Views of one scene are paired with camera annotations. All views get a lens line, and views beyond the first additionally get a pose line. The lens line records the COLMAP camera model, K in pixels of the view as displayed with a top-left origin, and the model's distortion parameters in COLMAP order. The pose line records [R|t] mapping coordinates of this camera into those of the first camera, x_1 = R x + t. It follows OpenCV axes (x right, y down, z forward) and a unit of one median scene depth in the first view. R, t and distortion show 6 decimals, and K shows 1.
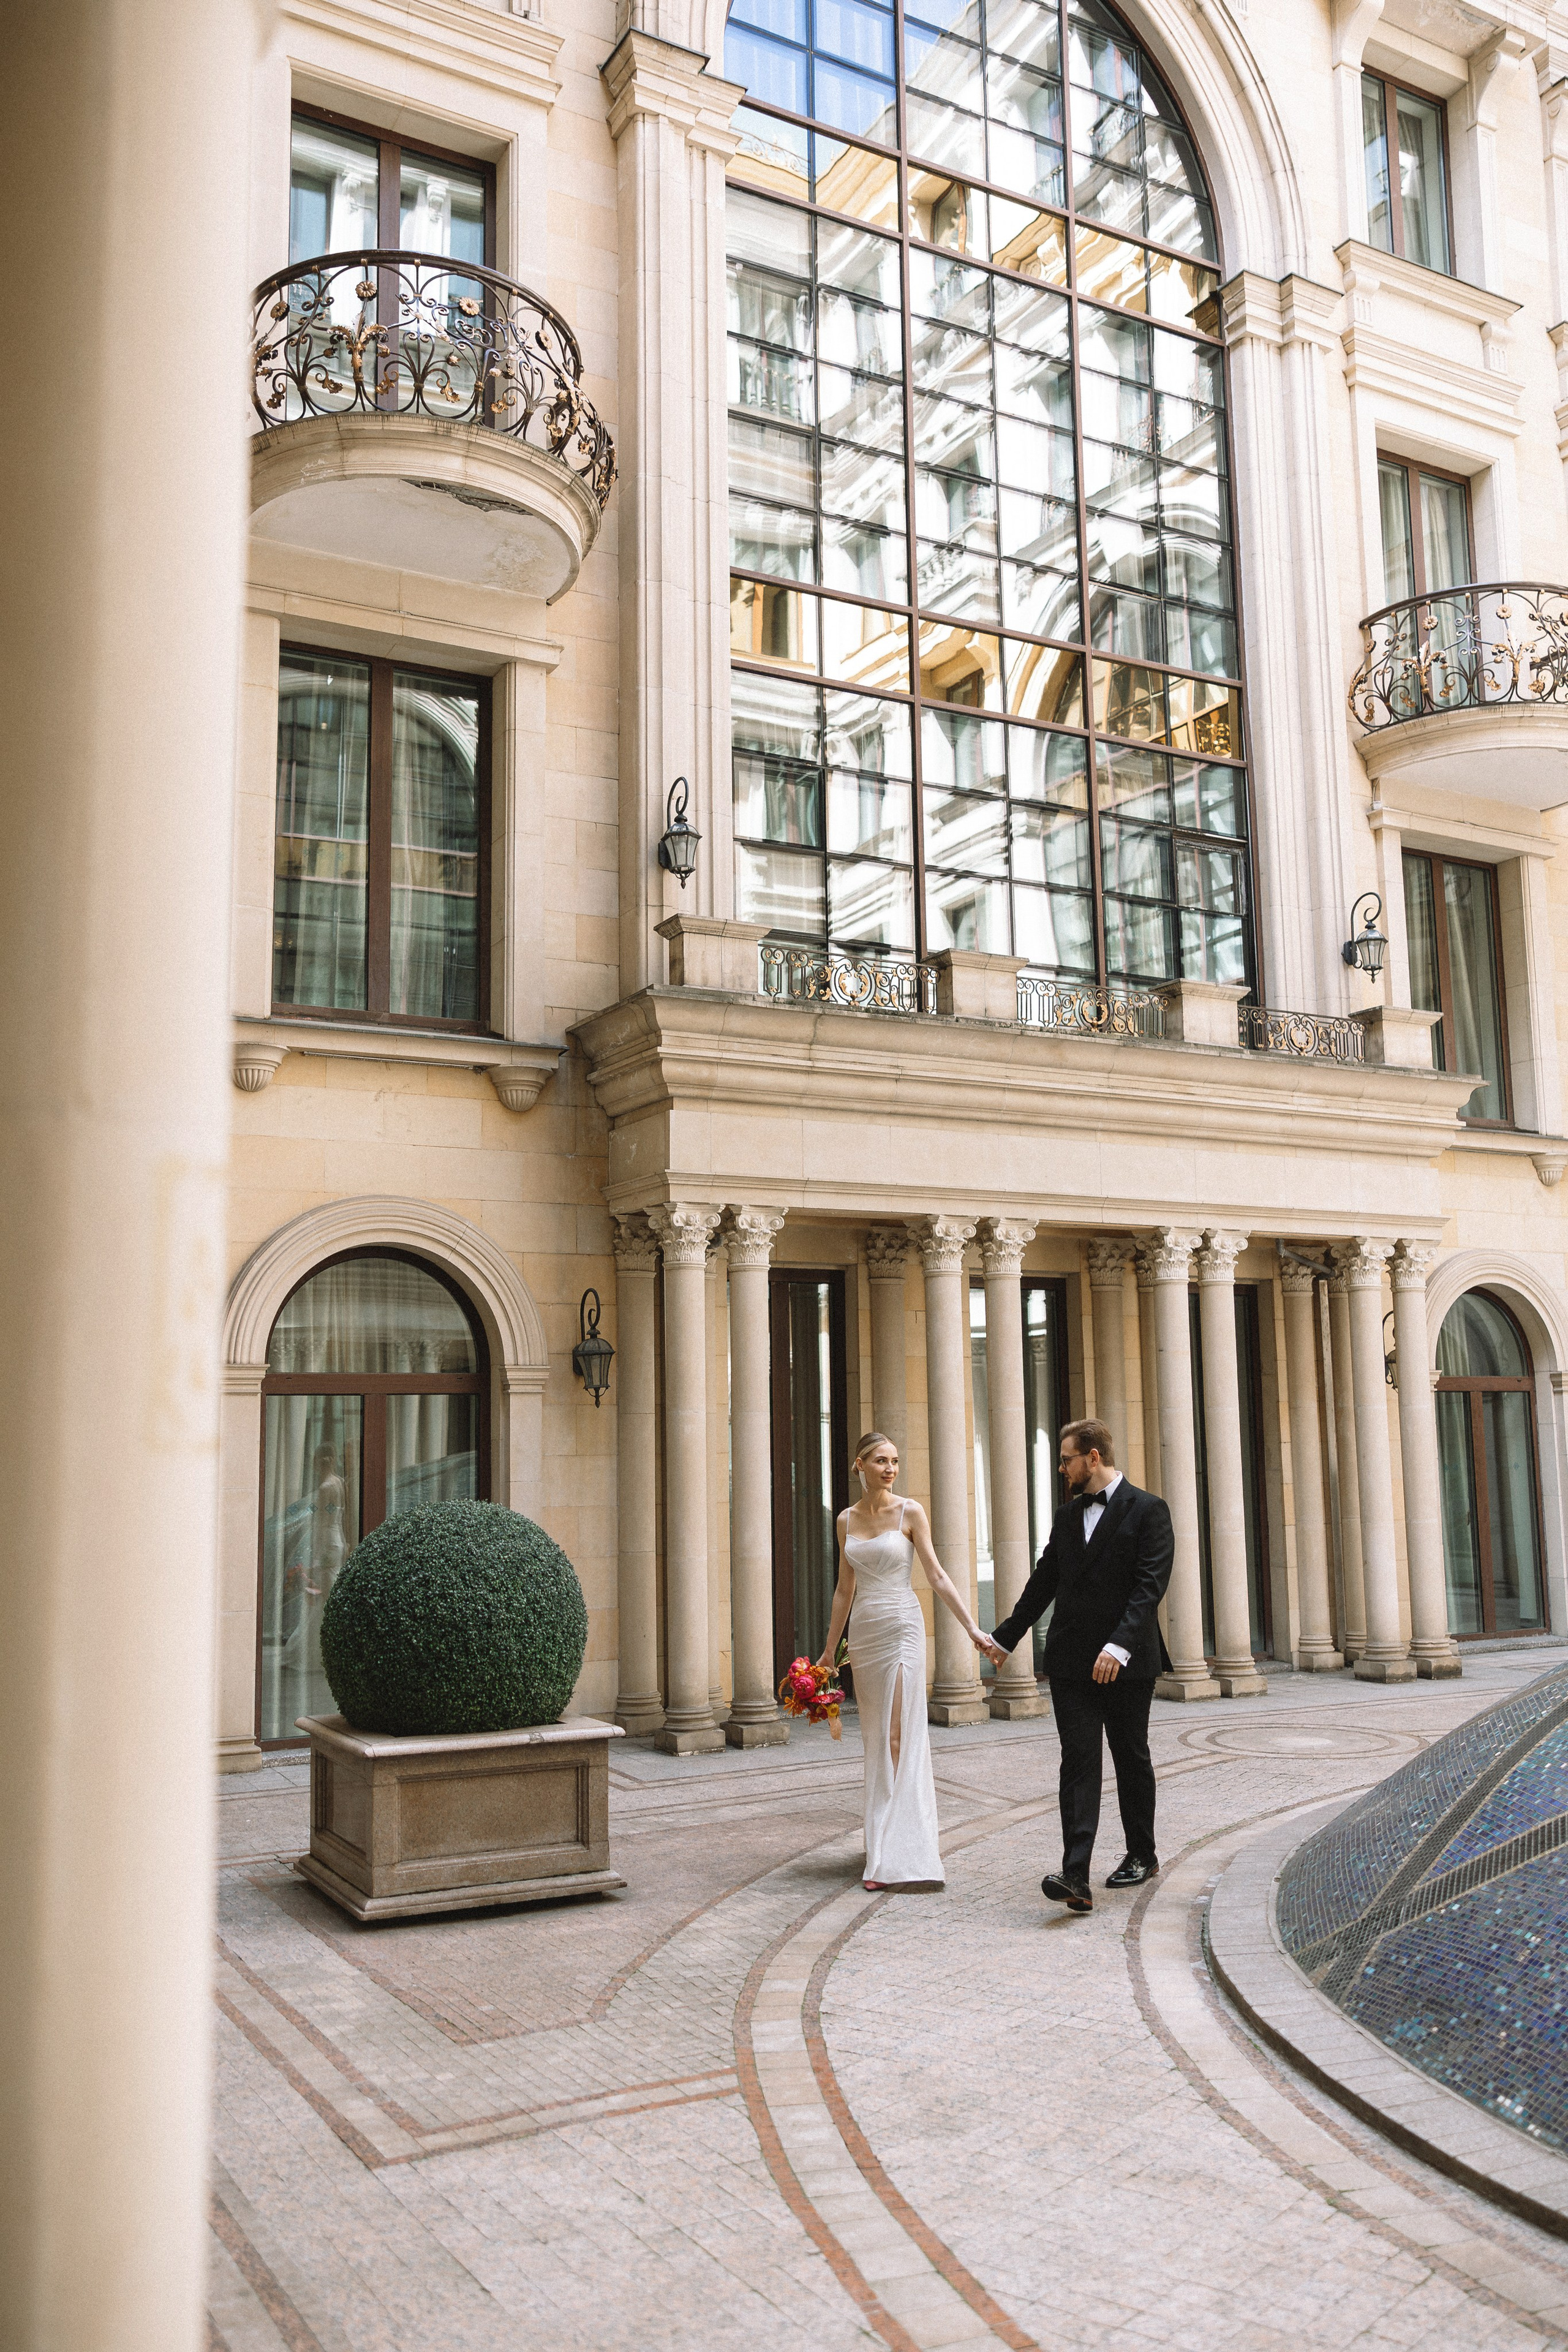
lens RADIAL K [[1851.2, 0, 784.0], [0, 1851.2, 1176.0], [0, 0, 1]] dist [-0.042778, 0.081445]
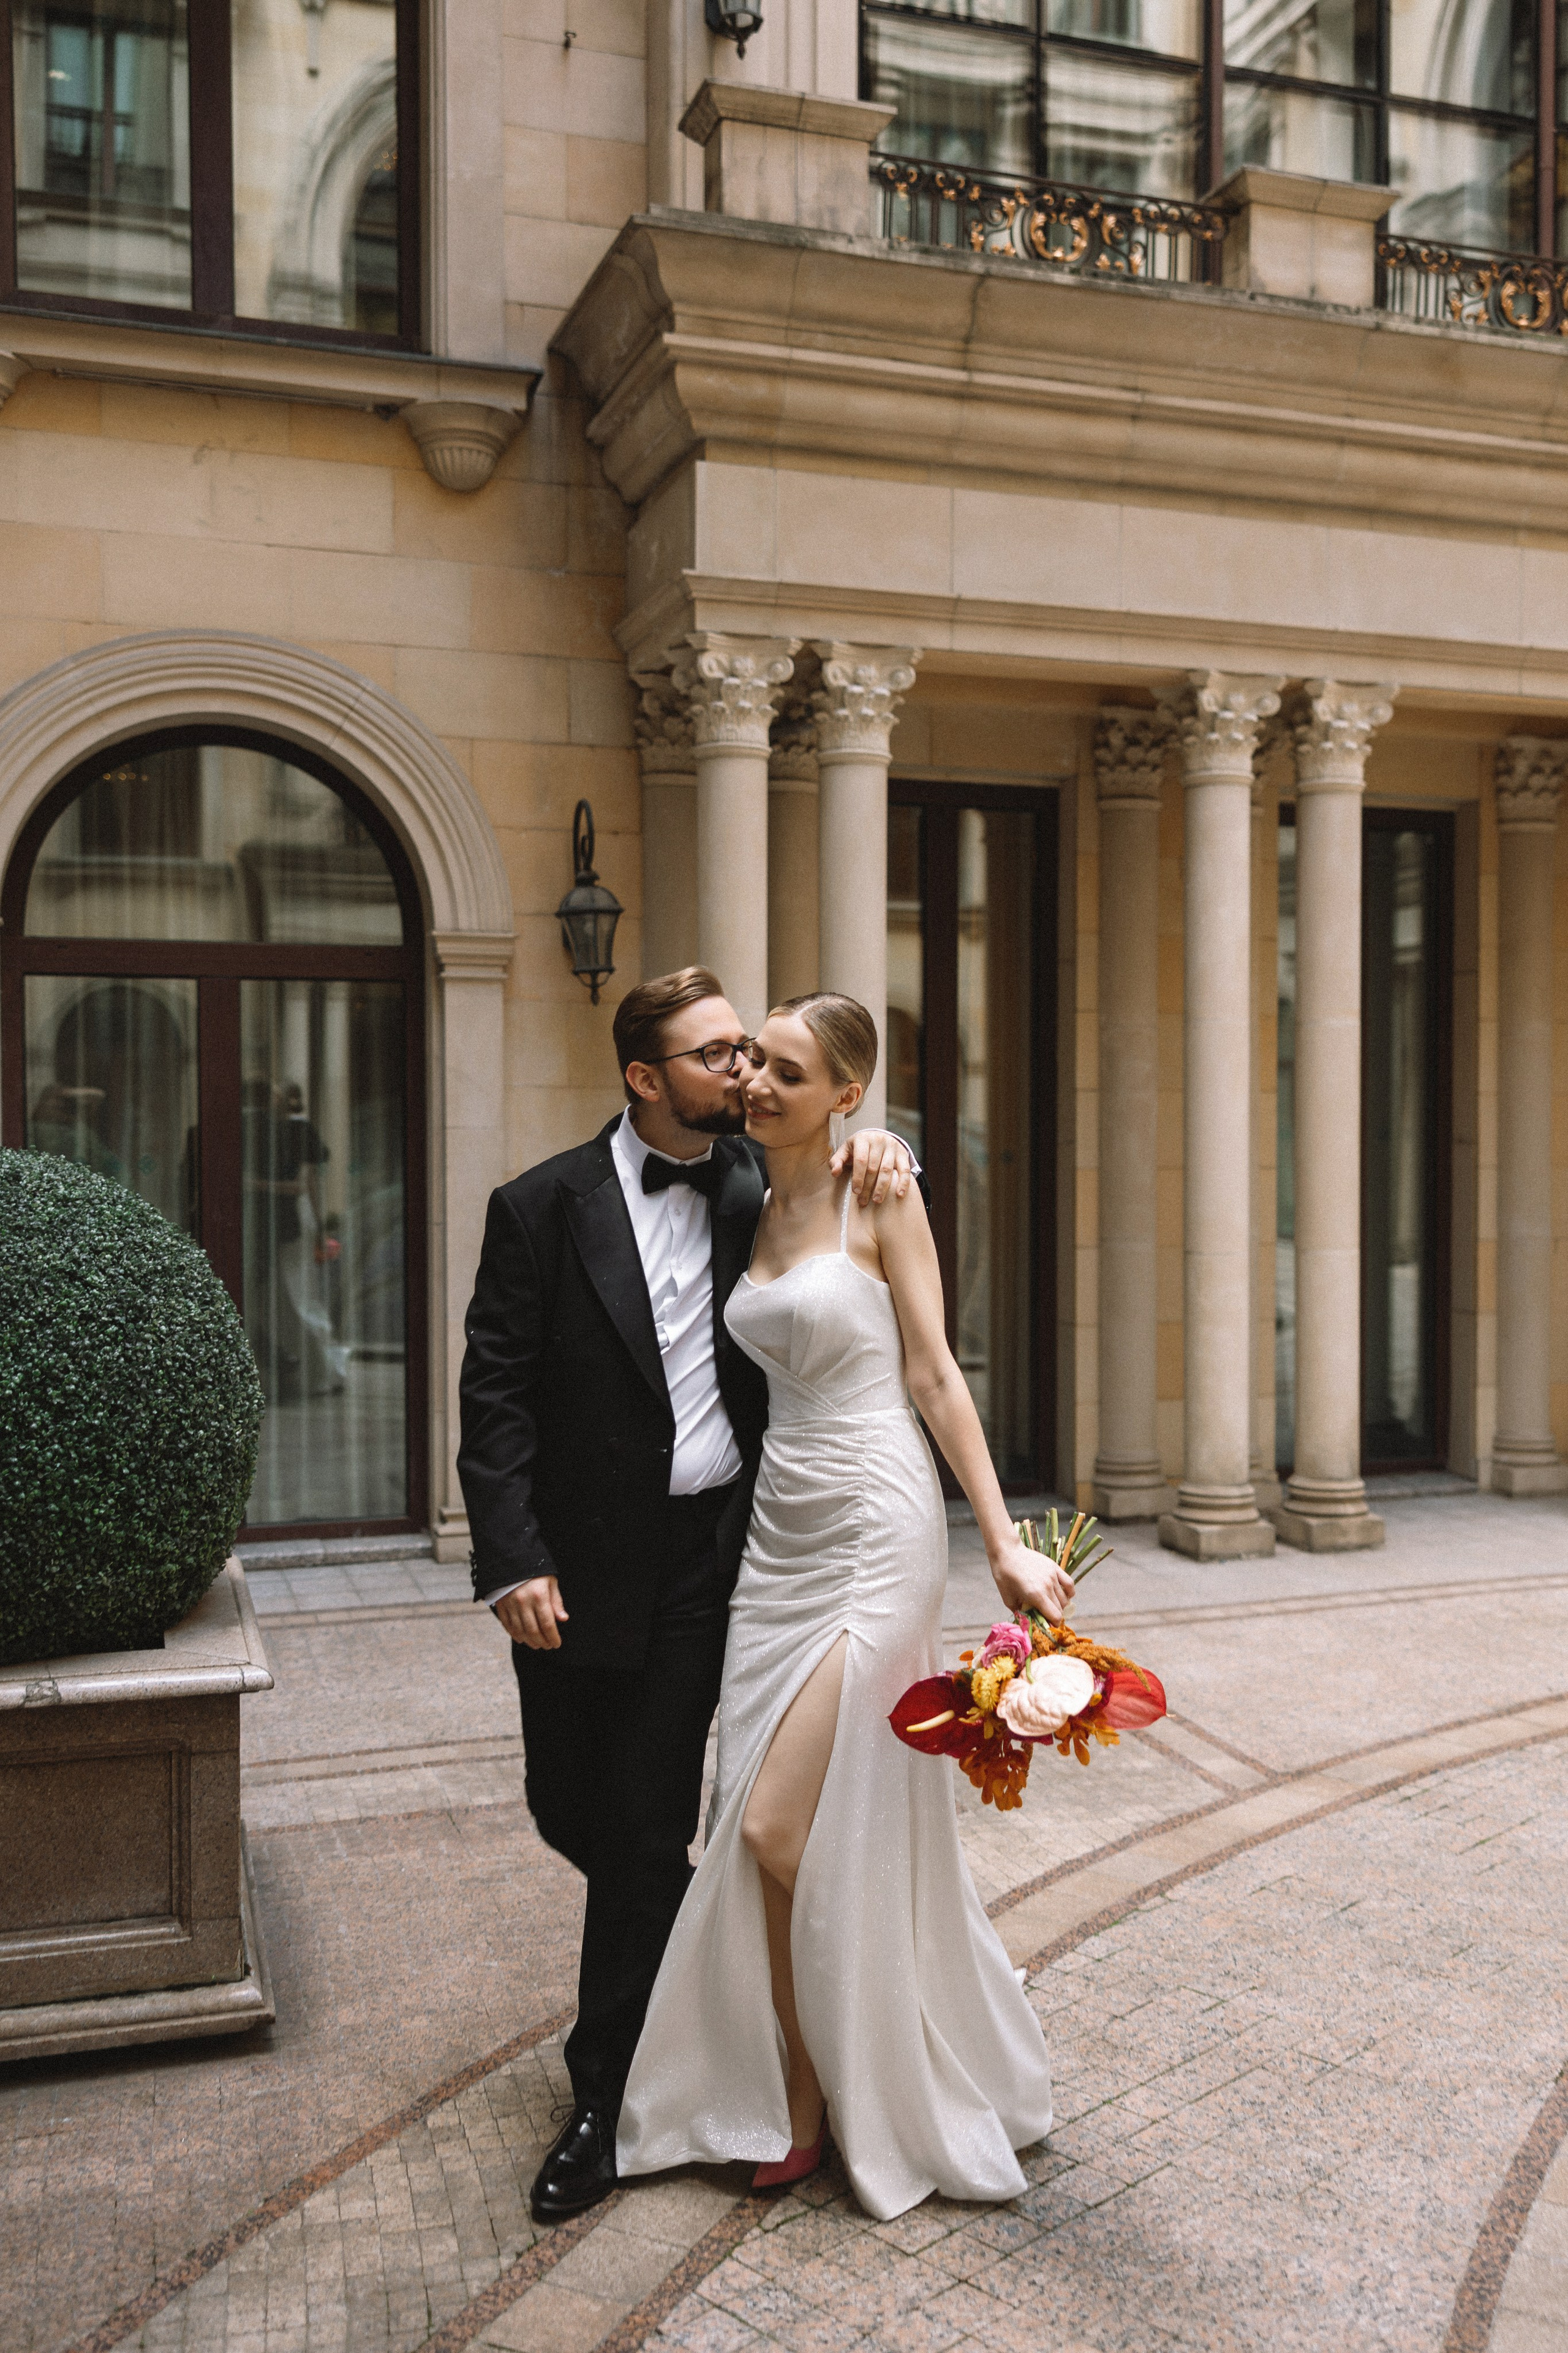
lens RADIAL K [[2190.2, 0, 787.9], [0, 2190.2, 1129.6], [0, 0, 1]] dist [0.012013, 0.011567]
pose [[0.986263, 0.022241, -0.163679, 0.069887], [0.003659, 0.987710, 0.156254, 0.053503], [0.165143, -0.154706, 0.974060, 0.316160]]
